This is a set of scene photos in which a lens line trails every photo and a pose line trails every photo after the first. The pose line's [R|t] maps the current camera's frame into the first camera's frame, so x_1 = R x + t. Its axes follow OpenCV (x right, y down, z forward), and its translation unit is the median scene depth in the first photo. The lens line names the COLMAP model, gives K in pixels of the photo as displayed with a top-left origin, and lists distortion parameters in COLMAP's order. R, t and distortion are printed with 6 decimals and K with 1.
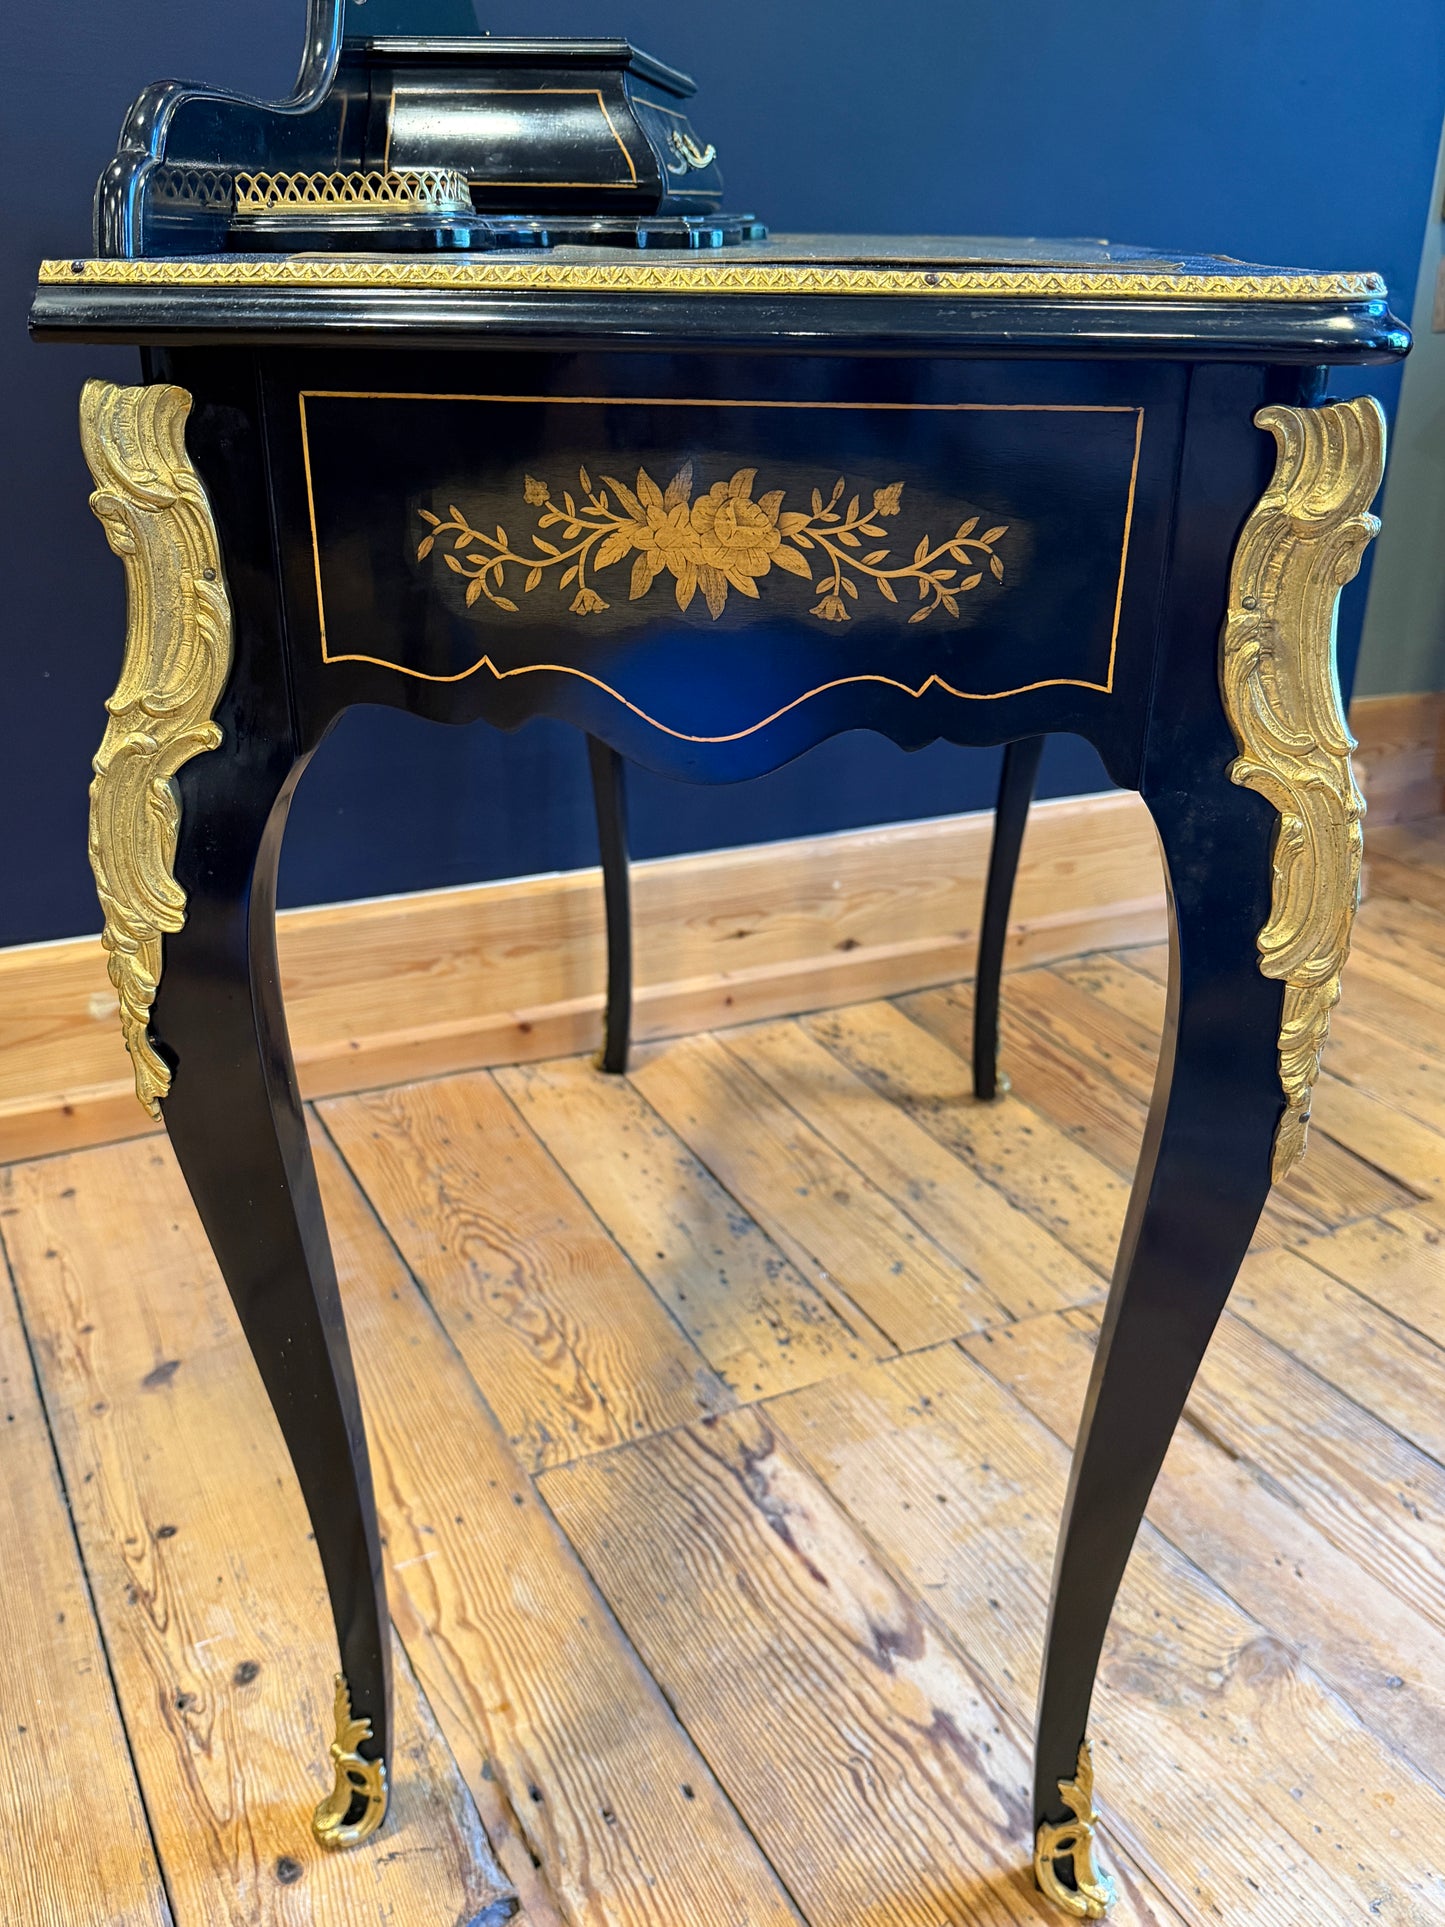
lens RADIAL K [[1696.6, 0, 729.4], [0, 1696.6, 968.6], [0, 0, 1]] dist [0.129737, -0.267759]
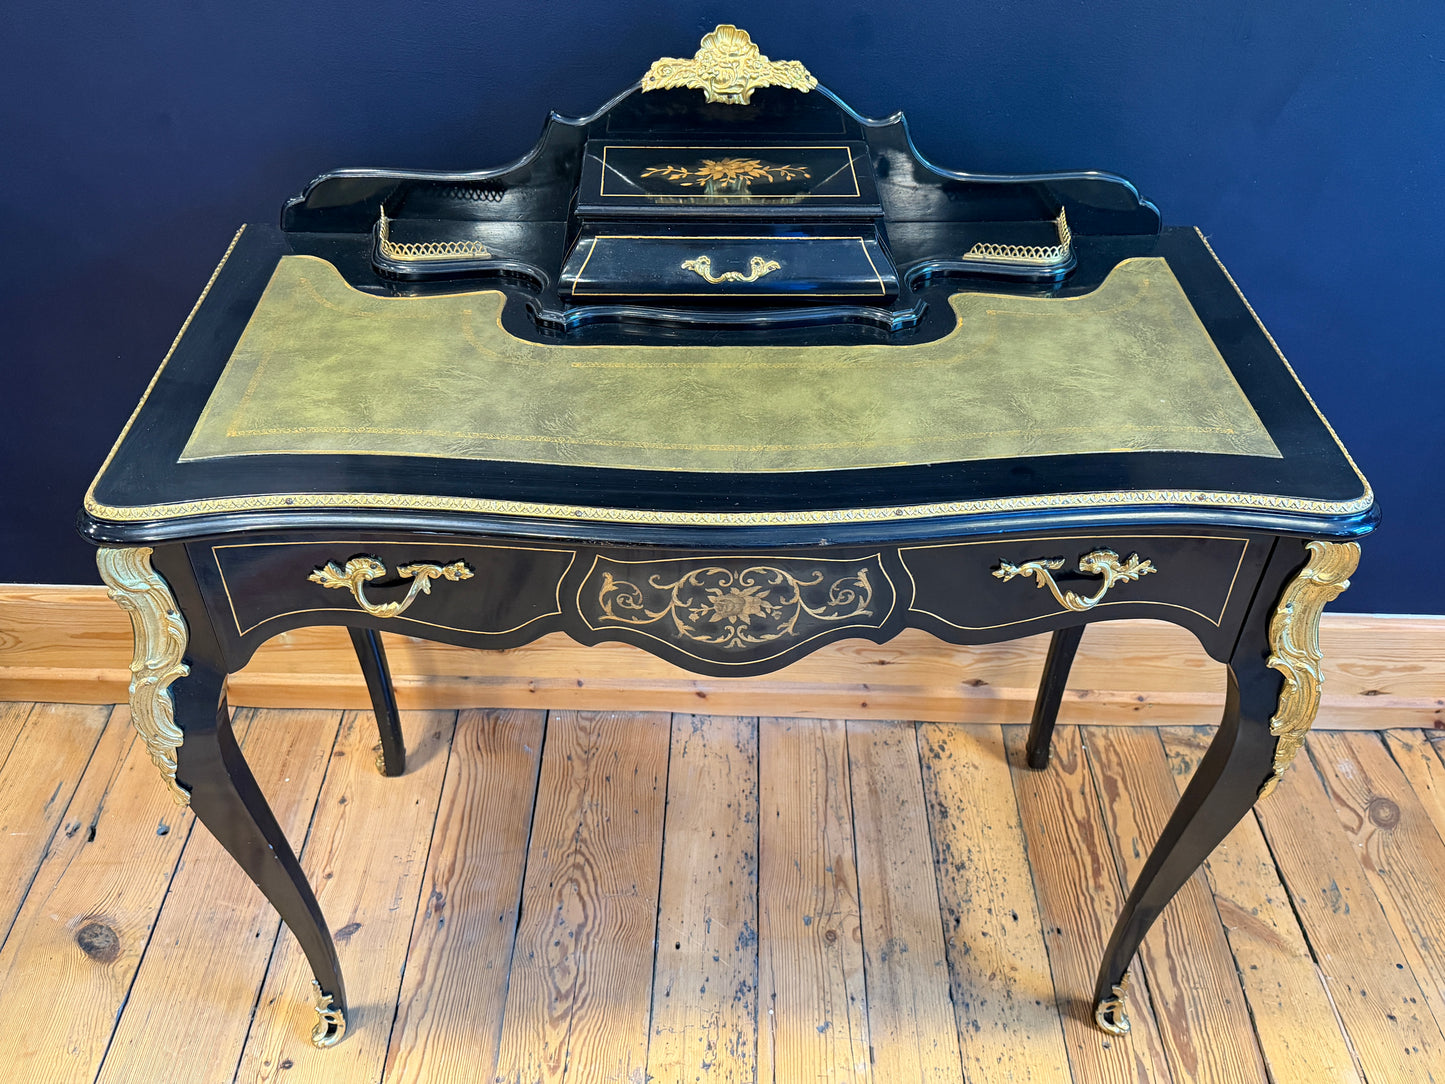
lens RADIAL K [[1272.2, 0, 730.1], [0, 1272.2, 550.9], [0, 0, 1]] dist [0.129737, -0.267759]
pose [[0.889215, 0.288397, -0.355139, 0.374513], [-0.181282, 0.934854, 0.305260, -0.627600], [0.420039, -0.207062, 0.883568, 0.173074]]
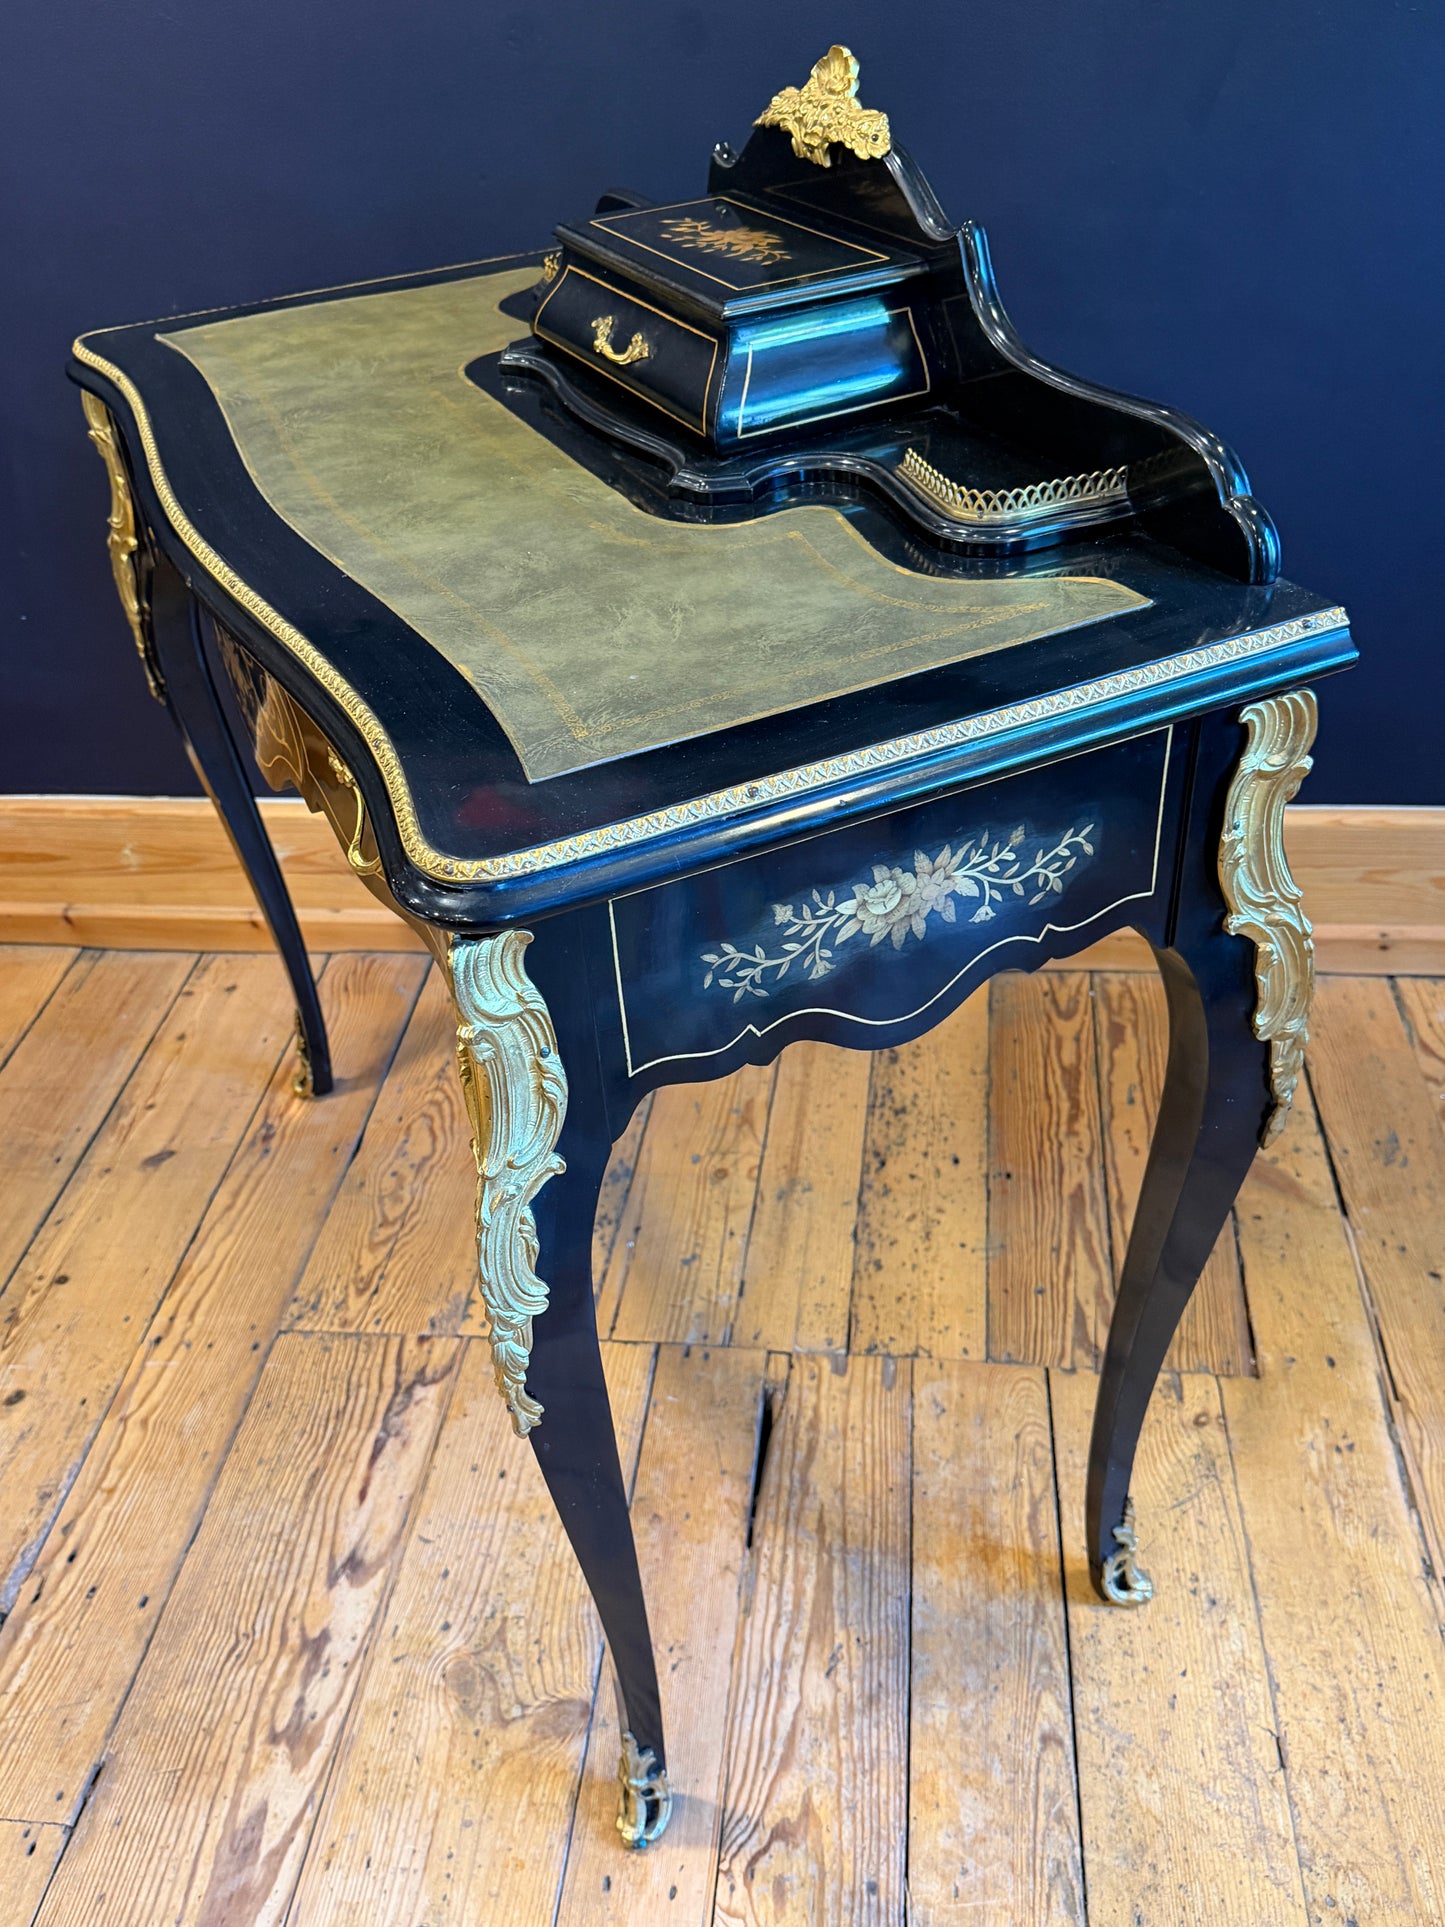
lens RADIAL K [[1696.6, 0, 708.4], [0, 1696.6, 989.8], [0, 0, 1]] dist [0.129737, -0.267759]
pose [[0.821886, 0.267321, -0.503033, 0.808858], [-0.140294, 0.950842, 0.276074, -0.393956], [0.552105, -0.156329, 0.818988, 0.153783]]
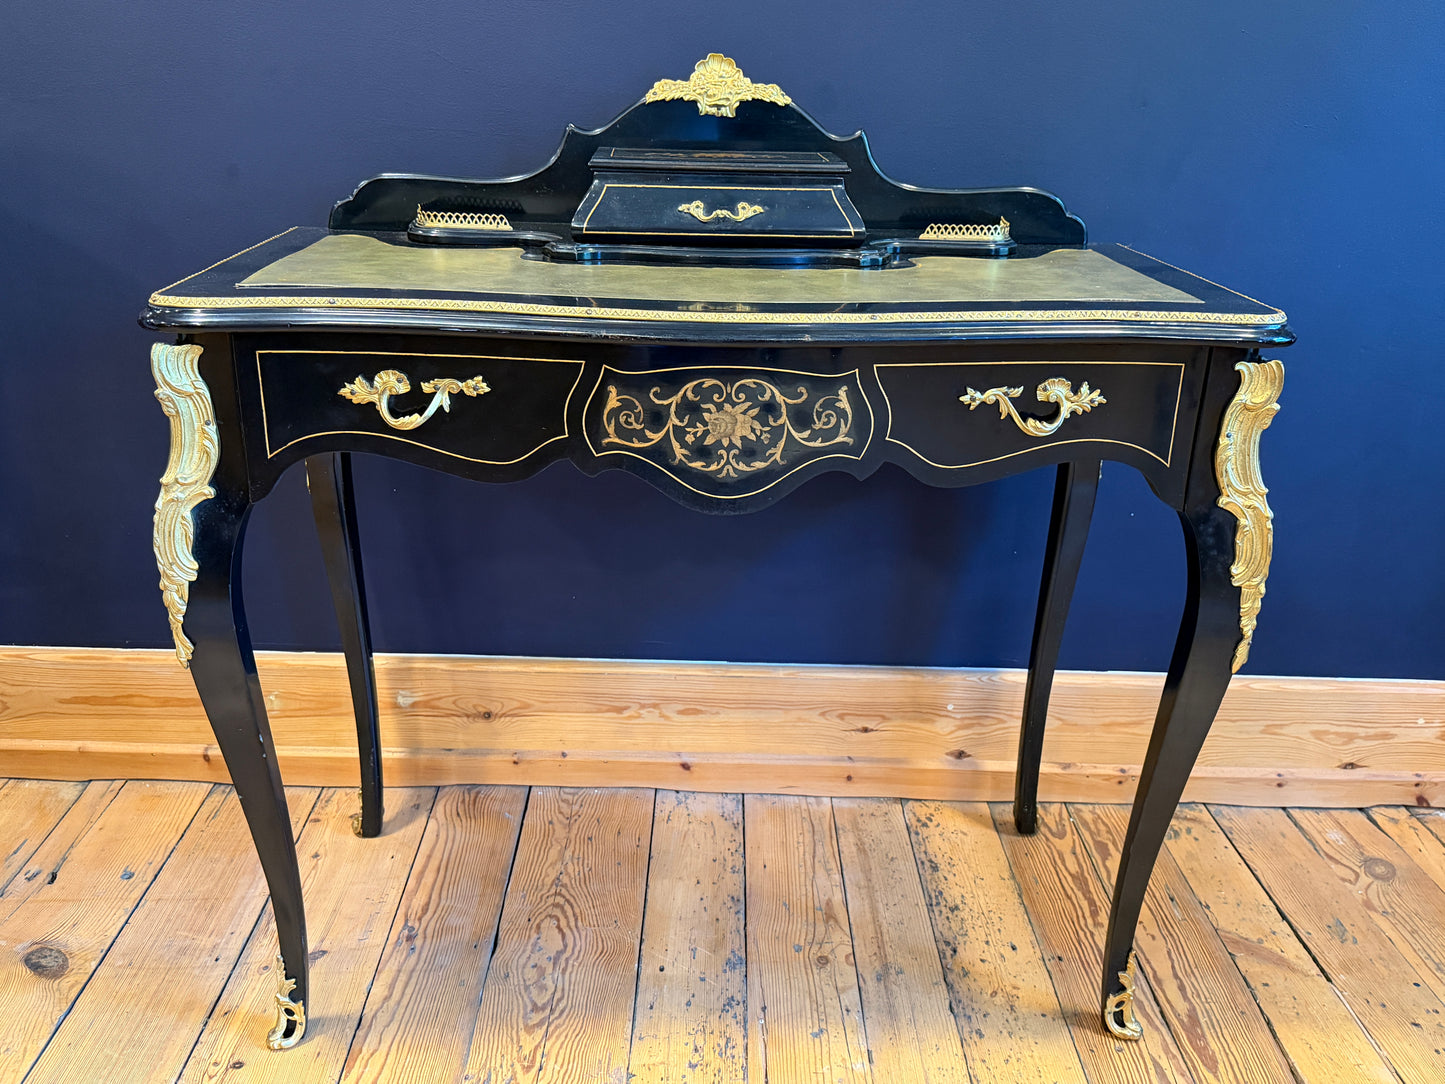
lens RADIAL K [[1272.2, 0, 731.8], [0, 1272.2, 548.0], [0, 0, 1]] dist [0.129737, -0.267759]
pose [[0.898616, 0.155253, -0.410349, 0.494218], [-0.182415, 0.982834, -0.027618, -0.187077], [0.399017, 0.099672, 0.911510, 0.071306]]
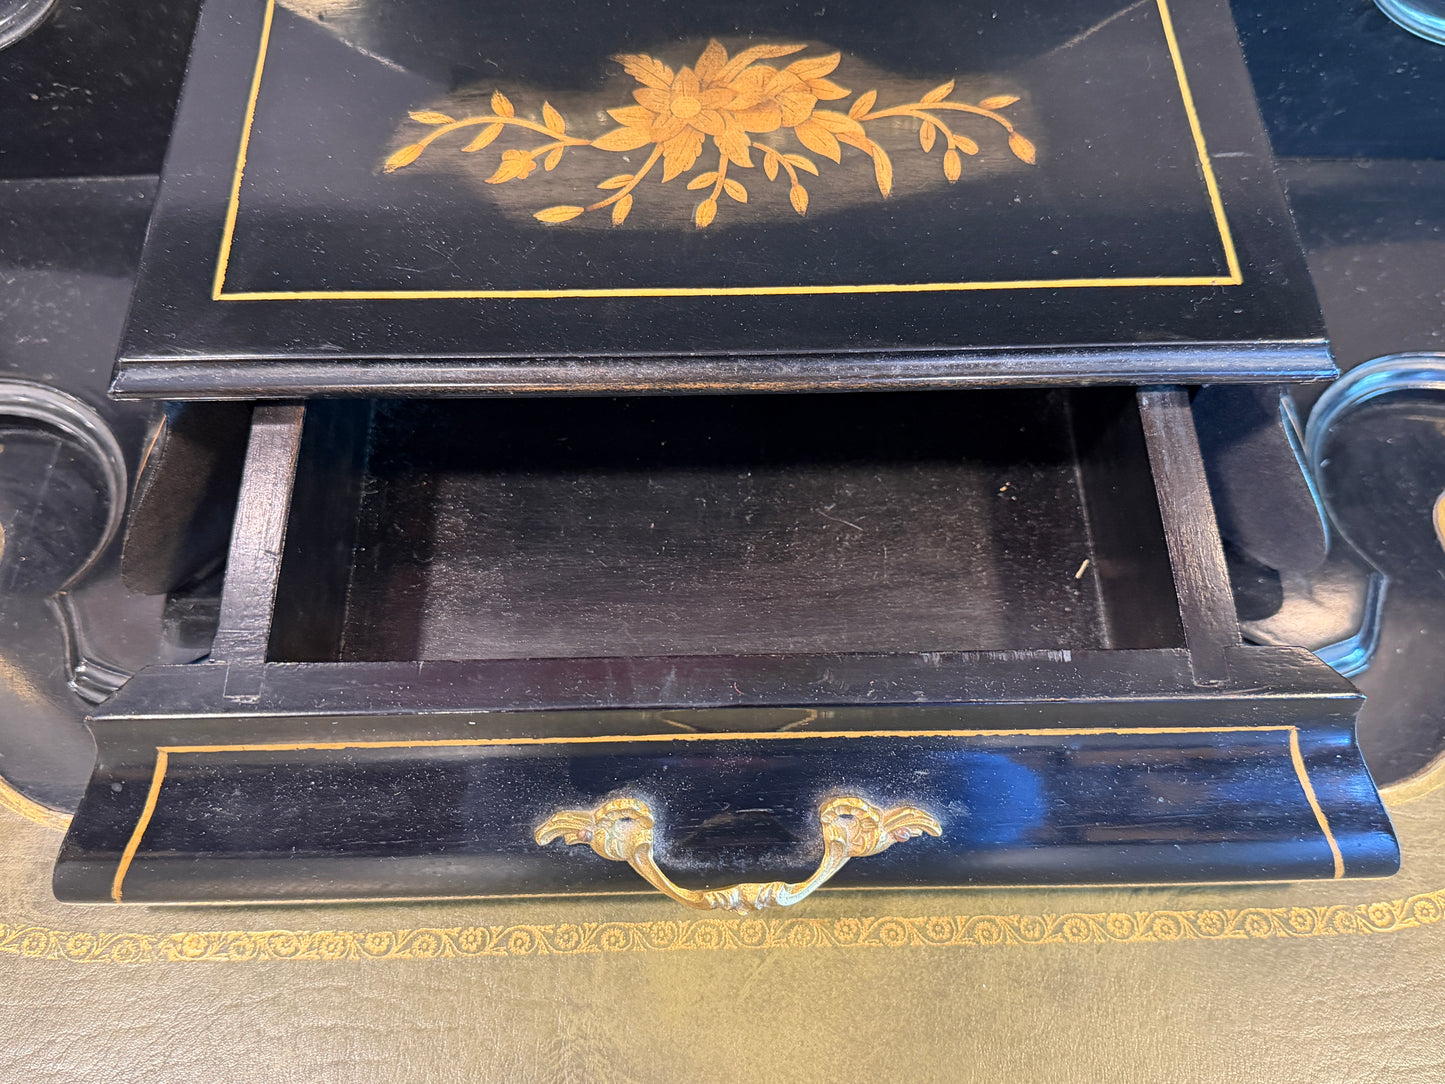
lens RADIAL K [[1313.0, 0, 726.2], [0, 1313.0, 542.6], [0, 0, 1]] dist [0.020032, 0.000000]
pose [[0.889497, 0.393334, -0.232557, 0.010504], [-0.174961, 0.763335, 0.621859, -0.706079], [0.422117, -0.512453, 0.747803, 0.911591]]
